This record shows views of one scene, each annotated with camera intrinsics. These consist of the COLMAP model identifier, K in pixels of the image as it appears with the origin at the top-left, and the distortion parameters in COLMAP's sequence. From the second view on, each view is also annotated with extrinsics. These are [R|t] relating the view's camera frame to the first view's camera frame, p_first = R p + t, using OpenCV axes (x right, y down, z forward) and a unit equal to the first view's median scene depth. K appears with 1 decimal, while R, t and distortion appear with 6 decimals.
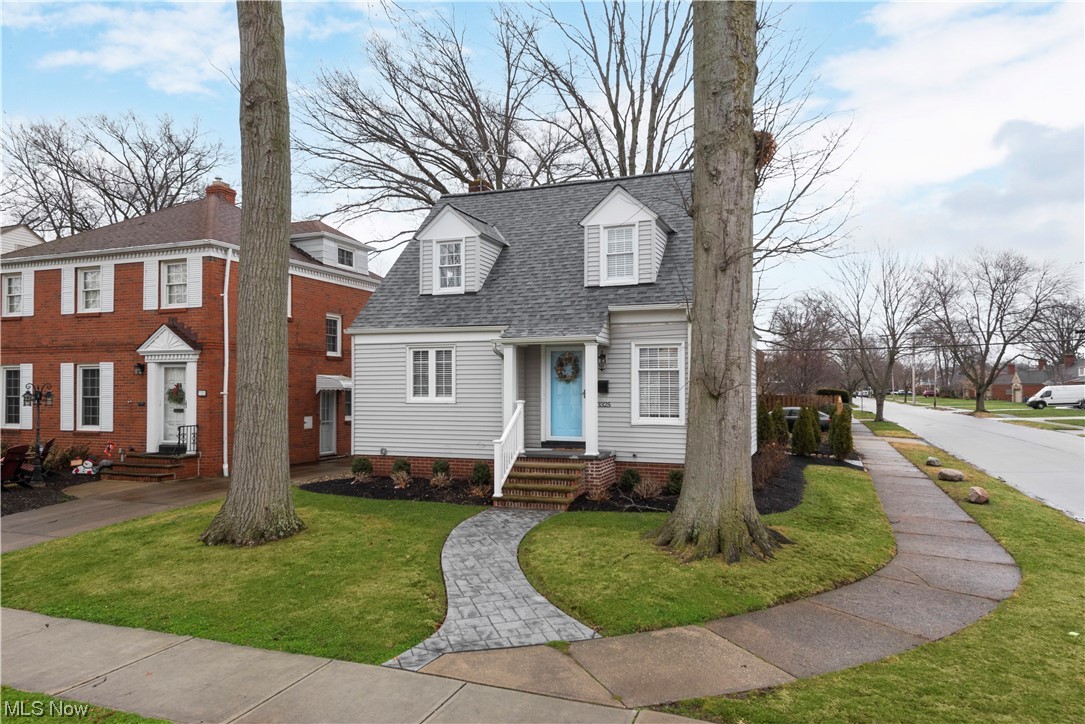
lens RADIAL K [[753.0, 0, 519.2], [0, 753.0, 338.6], [0, 0, 1]] dist [0.022968, -0.008540]
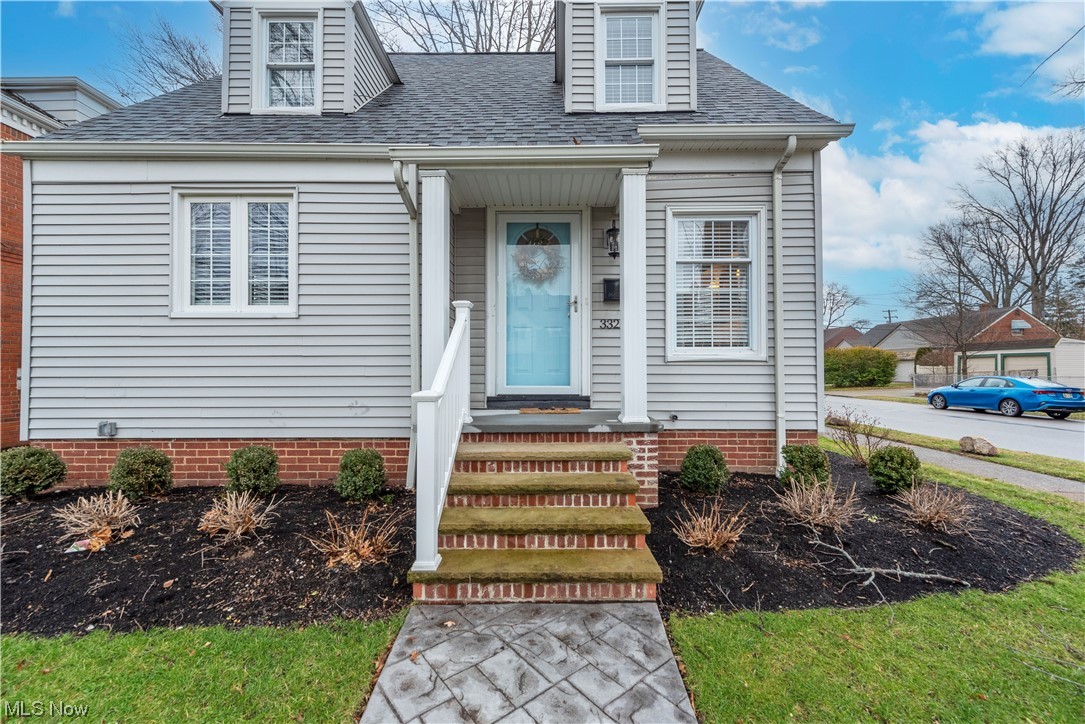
lens RADIAL K [[436.8, 0, 541.6], [0, 436.8, 356.1], [0, 0, 1]] dist [0.010088, -0.001105]
pose [[0.926541, 0.011046, 0.376032, -0.050545], [-0.023502, 0.999316, 0.028552, 0.104948], [-0.375459, -0.035292, 0.926167, 0.750842]]
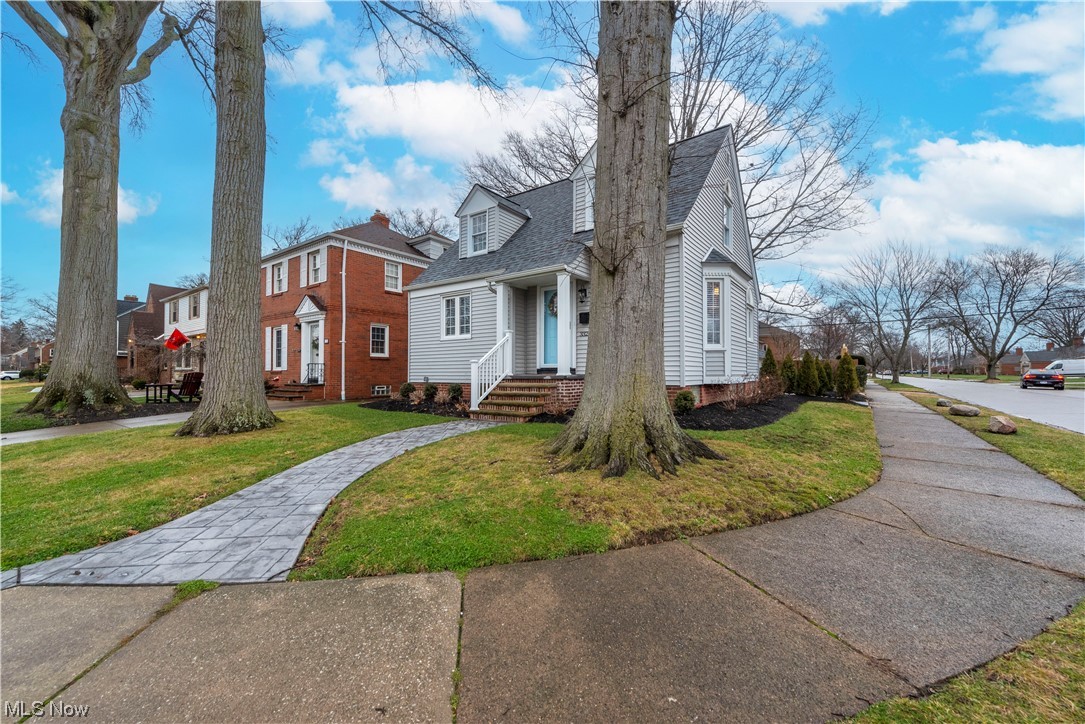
lens RADIAL K [[436.8, 0, 534.1], [0, 436.8, 350.9], [0, 0, 1]] dist [0.010088, -0.001105]
pose [[0.967924, -0.011994, -0.250958, 0.205065], [0.015242, 0.999823, 0.011002, 0.106886], [0.250782, -0.014474, 0.967935, 0.364230]]
